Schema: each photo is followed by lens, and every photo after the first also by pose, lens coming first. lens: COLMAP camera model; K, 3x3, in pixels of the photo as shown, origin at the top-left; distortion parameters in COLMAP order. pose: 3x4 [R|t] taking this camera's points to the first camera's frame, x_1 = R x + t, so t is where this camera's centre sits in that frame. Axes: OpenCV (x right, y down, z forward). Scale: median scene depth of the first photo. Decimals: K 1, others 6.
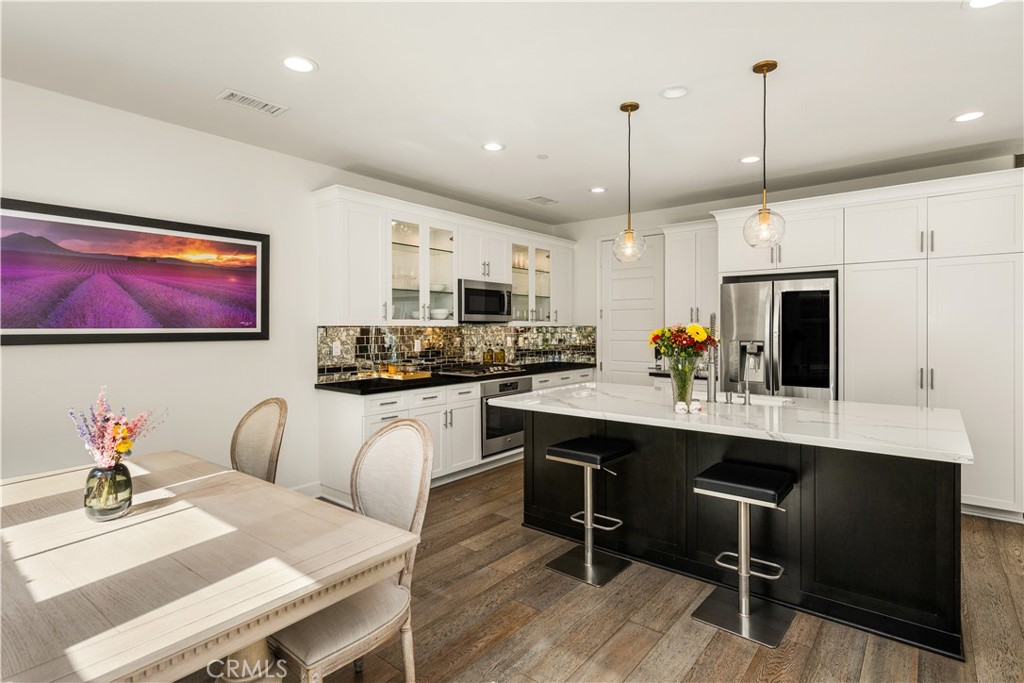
lens RADIAL K [[510.2, 0, 523.8], [0, 510.2, 338.4], [0, 0, 1]] dist [-0.000735, 0.000130]
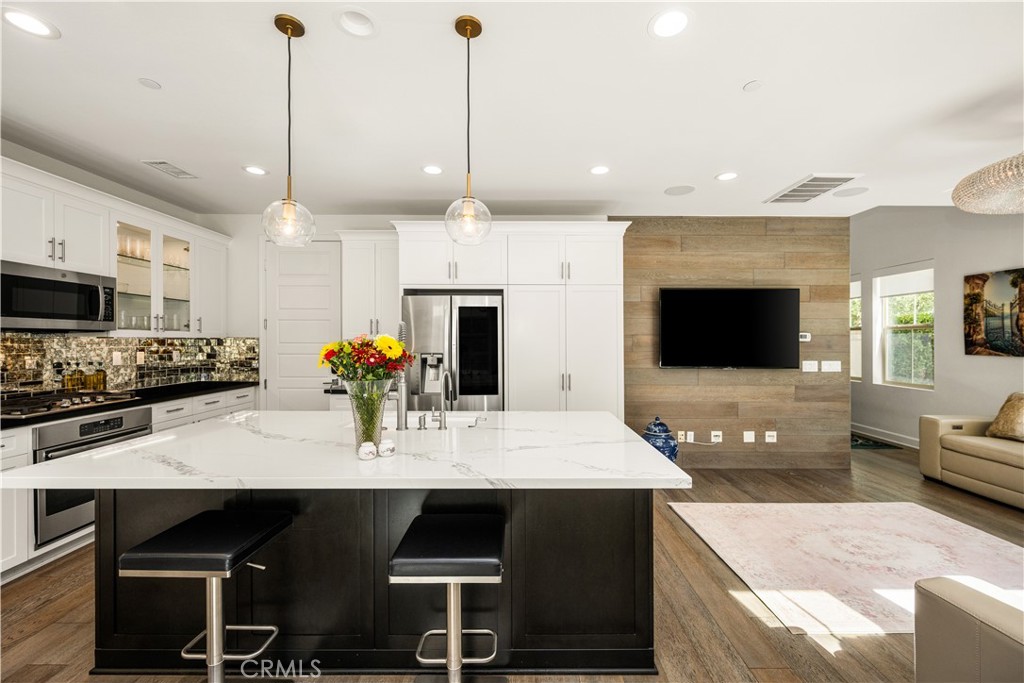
lens RADIAL K [[414.8, 0, 519.1], [0, 414.8, 340.5], [0, 0, 1]] dist [-0.000560, 0.000028]
pose [[0.781200, 0.002682, 0.624275, 0.065368], [0.009907, 0.999812, -0.016693, -0.004856], [-0.624202, 0.019225, 0.781027, 0.241757]]
